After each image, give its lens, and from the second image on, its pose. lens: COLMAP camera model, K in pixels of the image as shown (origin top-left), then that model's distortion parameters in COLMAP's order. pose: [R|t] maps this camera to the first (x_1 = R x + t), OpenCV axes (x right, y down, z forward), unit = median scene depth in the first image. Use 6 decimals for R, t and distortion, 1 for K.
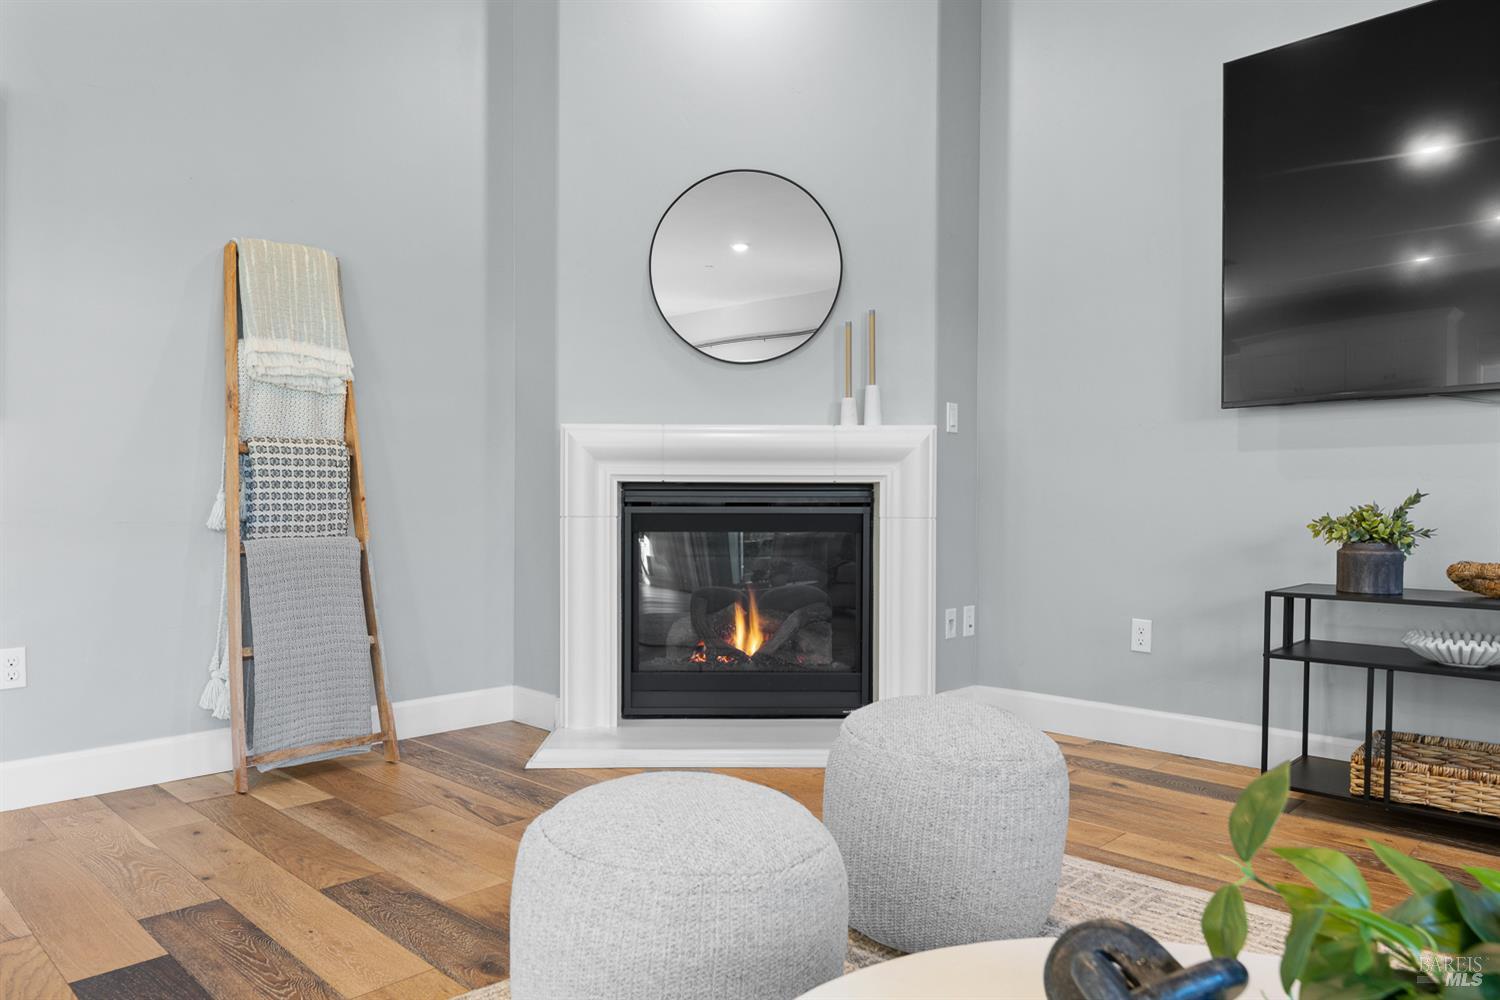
lens RADIAL K [[1002.3, 0, 729.7], [0, 1002.3, 509.2], [0, 0, 1]] dist [-0.013707, 0.001861]
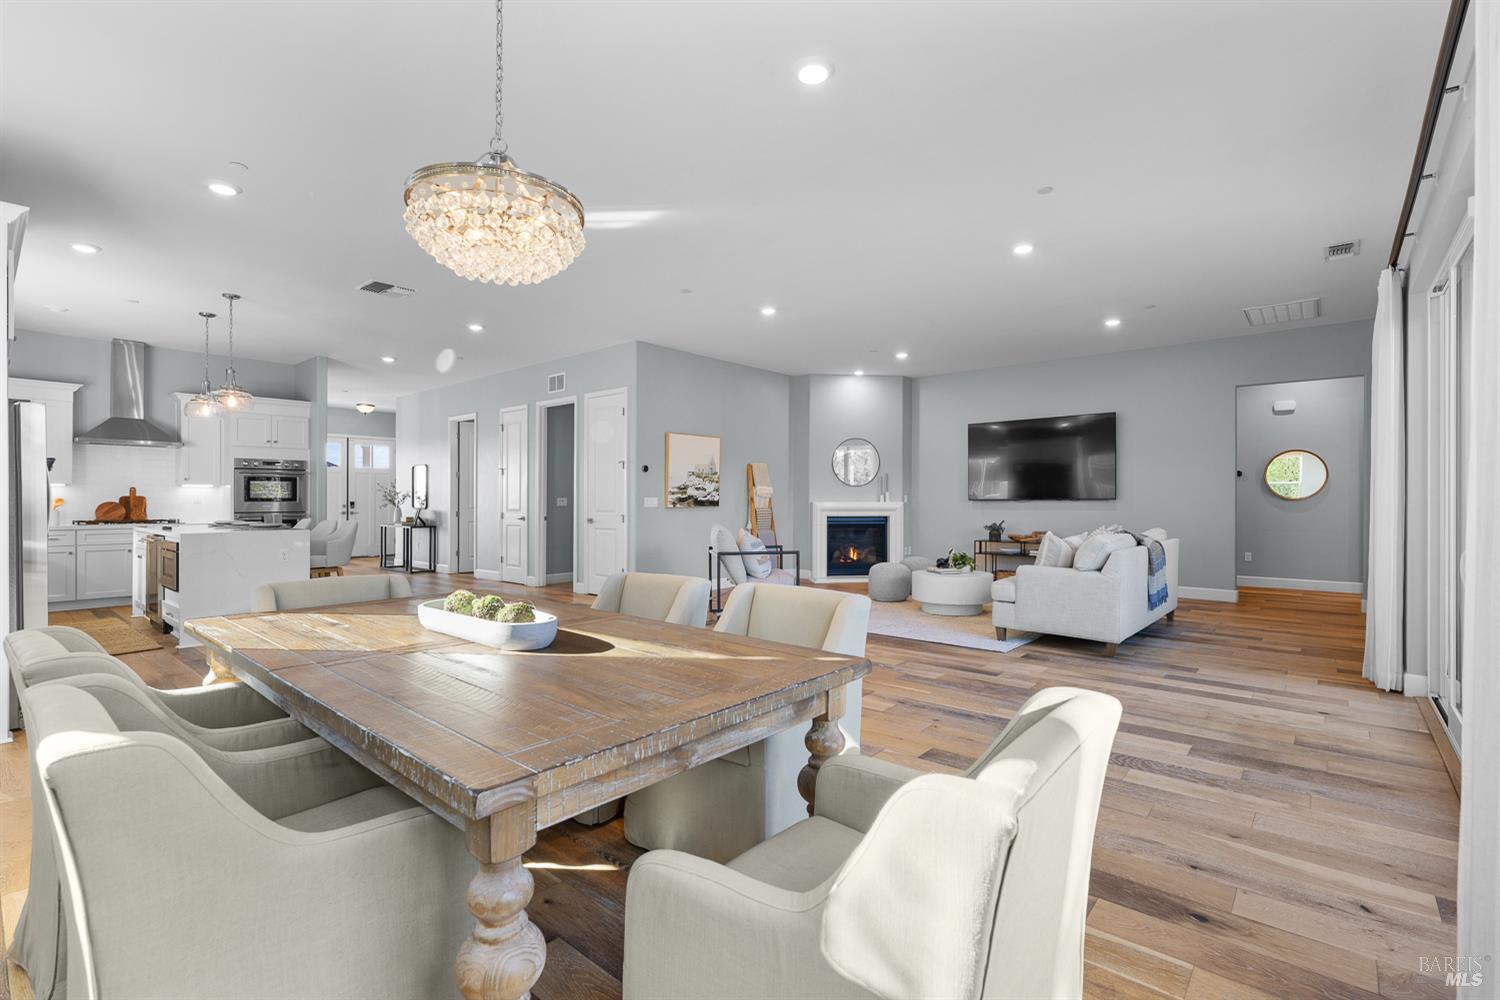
lens RADIAL K [[676.5, 0, 754.3], [0, 676.5, 497.7], [0, 0, 1]] dist [-0.004764, 0.000283]
pose [[0.995958, -0.003132, 0.089762, -0.706765], [0.003707, 0.999974, -0.006244, -0.093983], [-0.089740, 0.006552, 0.995944, -1.856527]]
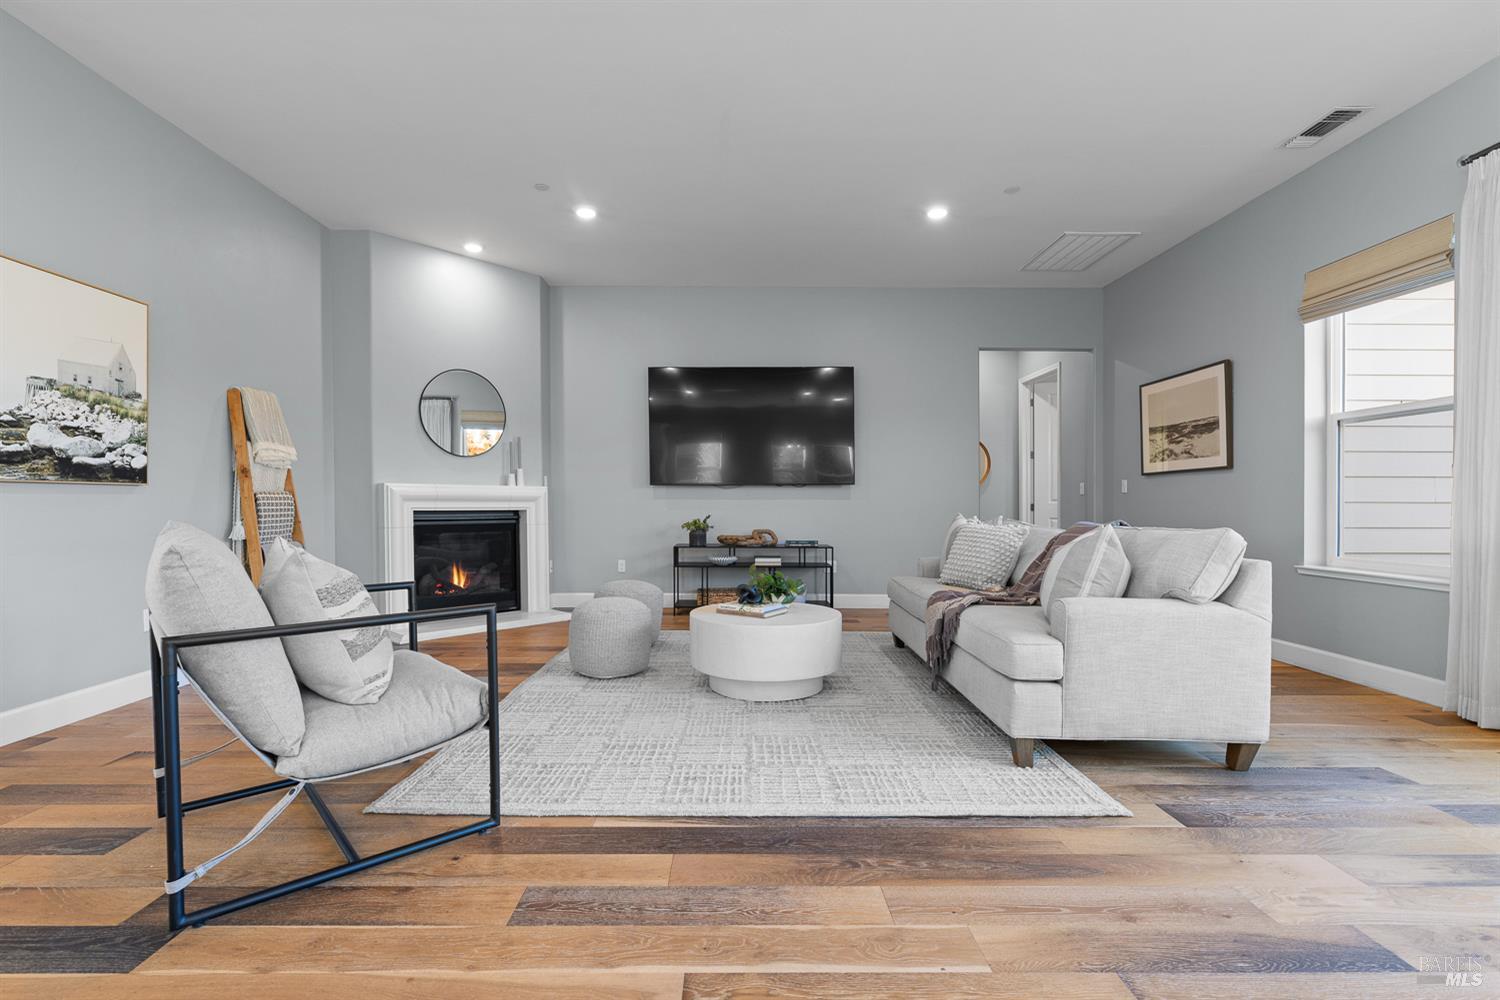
lens RADIAL K [[670.2, 0, 733.5], [0, 670.2, 528.0], [0, 0, 1]] dist [-0.021510, 0.000376]
pose [[0.710363, -0.026723, 0.703328, -0.679693], [0.002692, 0.999375, 0.035252, -0.042150], [-0.703830, -0.023148, 0.709991, -0.535333]]
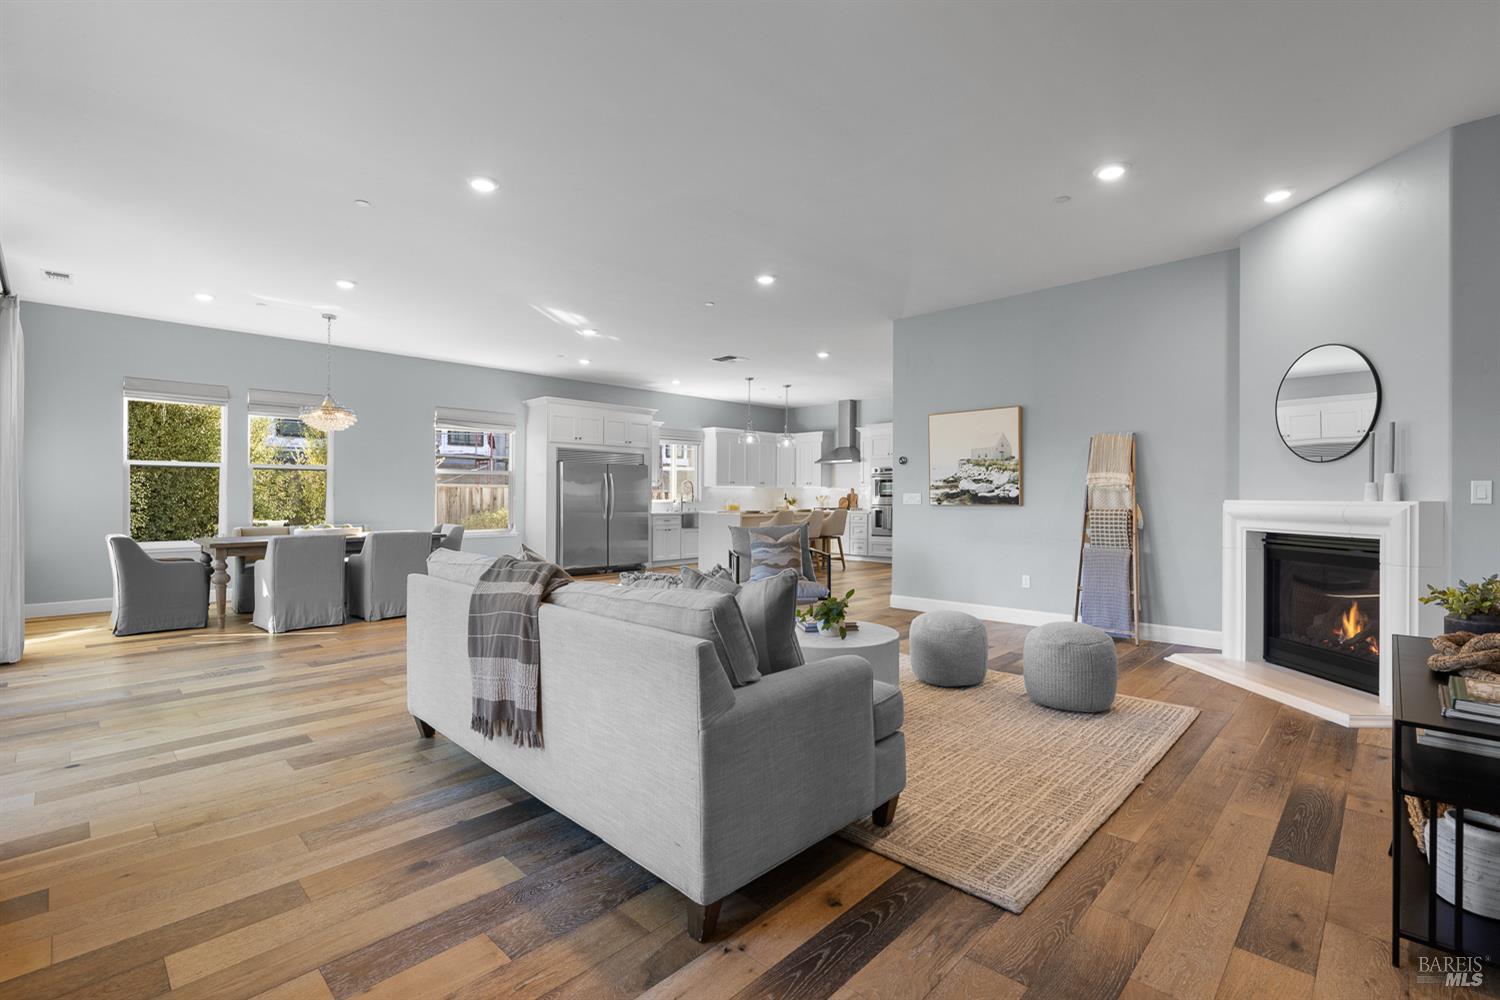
lens RADIAL K [[676.5, 0, 754.3], [0, 676.5, 497.7], [0, 0, 1]] dist [-0.004764, 0.000283]
pose [[0.025595, -0.001200, -0.999672, 1.227189], [-0.002333, 0.999996, -0.001261, -0.092851], [0.999670, 0.002364, 0.025592, 0.034687]]
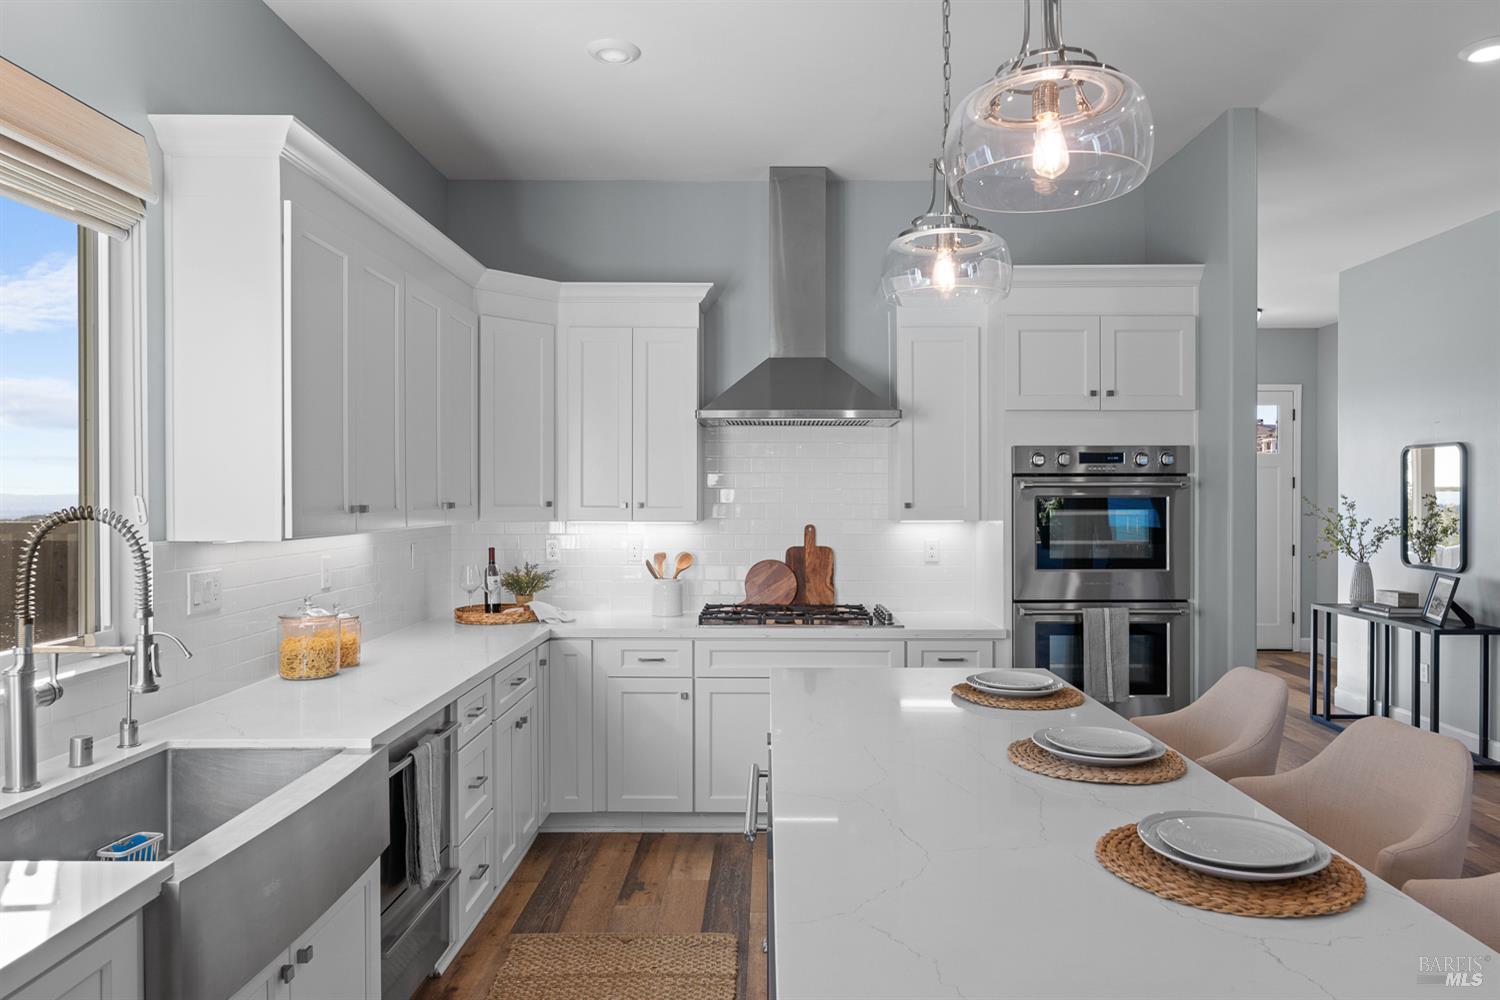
lens RADIAL K [[982.4, 0, 778.6], [0, 982.4, 496.5], [0, 0, 1]] dist [0.007036, -0.000105]
pose [[0.711479, 0.000150, -0.702708, -1.693812], [-0.000024, 1.000000, 0.000189, -0.195206], [0.702708, -0.000117, 0.711478, -0.355274]]
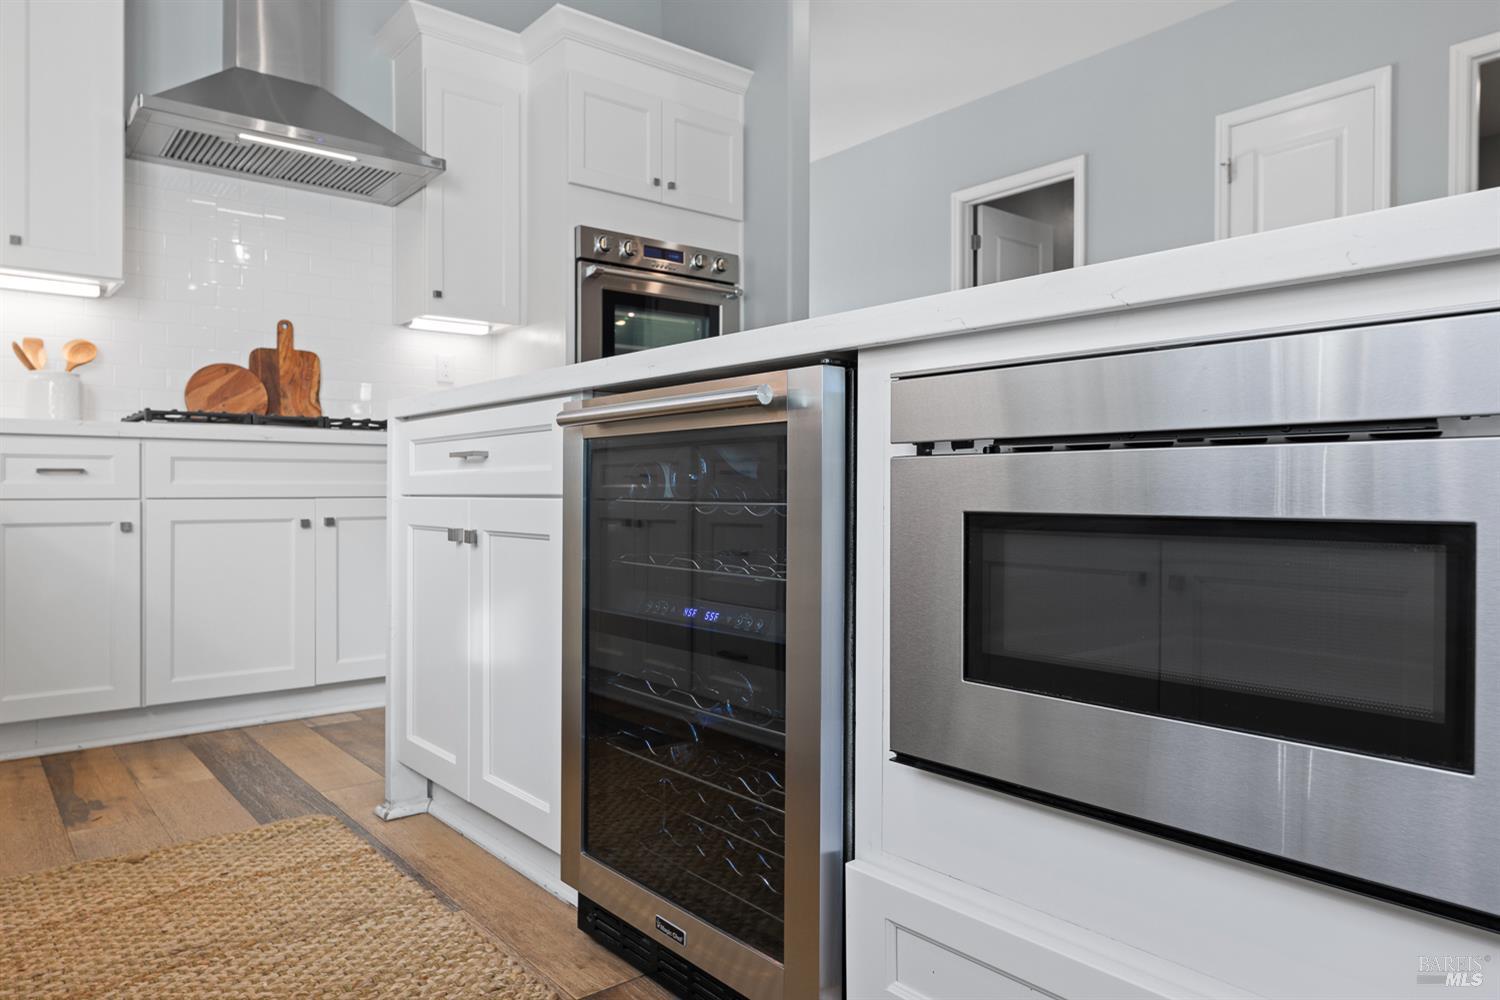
lens RADIAL K [[963.8, 0, 748.8], [0, 963.8, 494.9], [0, 0, 1]] dist [-0.003417, -0.000614]
pose [[0.995248, -0.000857, -0.097371, -2.074686], [0.001593, 0.999971, 0.007481, 0.027692], [0.097361, -0.007601, 0.995220, -0.283331]]
